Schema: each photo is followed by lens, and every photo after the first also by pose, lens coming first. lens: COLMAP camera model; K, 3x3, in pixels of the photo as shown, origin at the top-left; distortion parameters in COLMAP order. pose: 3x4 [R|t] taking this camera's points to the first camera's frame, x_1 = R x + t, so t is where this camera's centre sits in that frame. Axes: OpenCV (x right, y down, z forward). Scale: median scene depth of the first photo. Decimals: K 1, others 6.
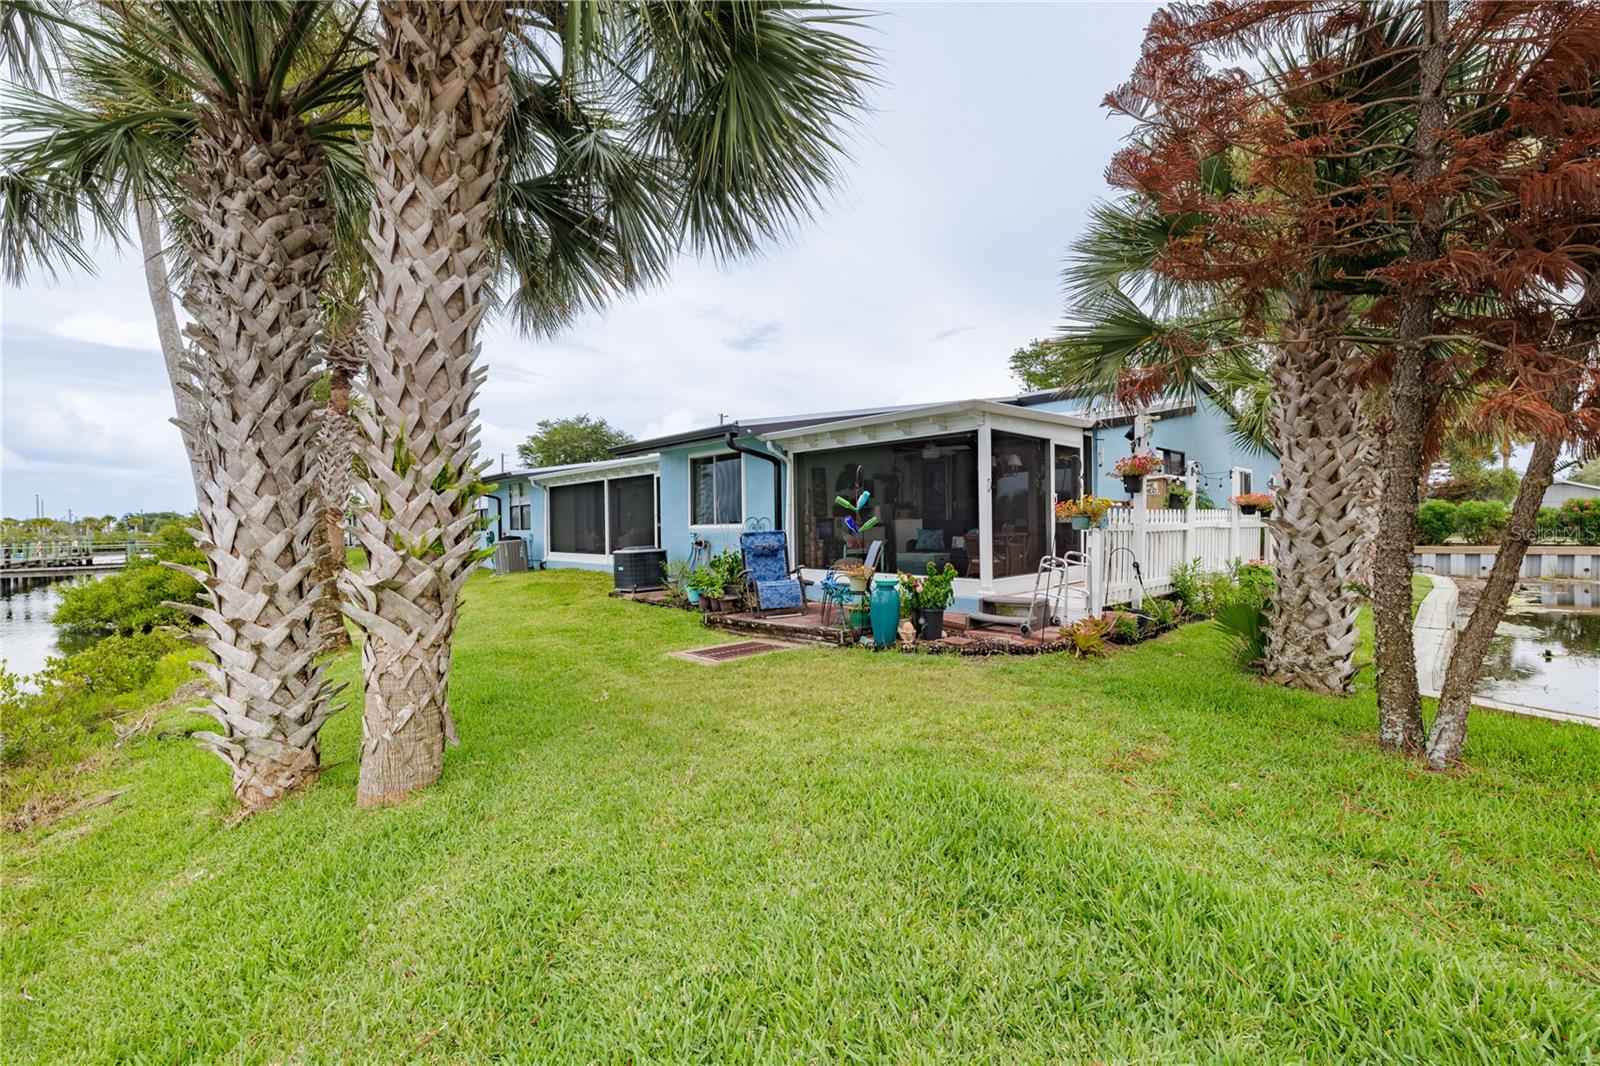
lens RADIAL K [[662.9, 0, 809.3], [0, 662.9, 523.2], [0, 0, 1]] dist [0.001088, 0.000247]
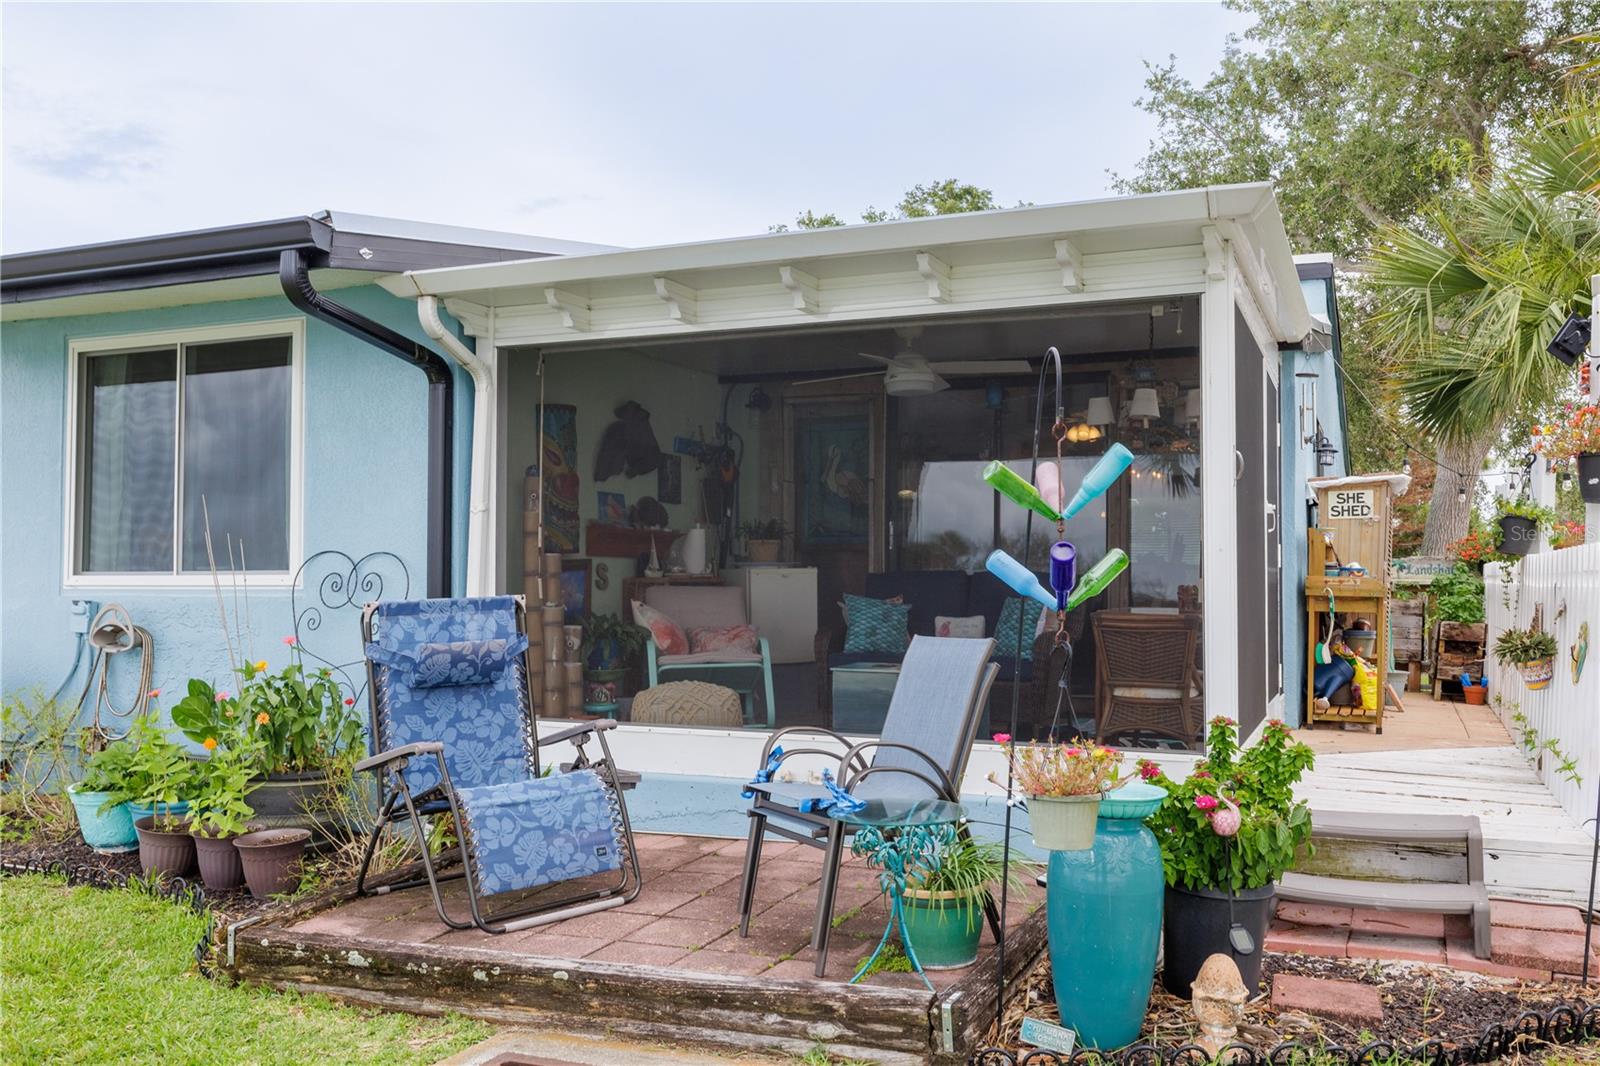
lens RADIAL K [[1326.0, 0, 800.0], [0, 1326.0, 533.0], [0, 0, 1]] dist [0.009990, 0.006933]
pose [[0.915676, 0.029393, 0.400842, -0.142747], [-0.015276, 0.999147, -0.038370, 0.003406], [-0.401628, 0.029011, 0.915343, 0.381719]]
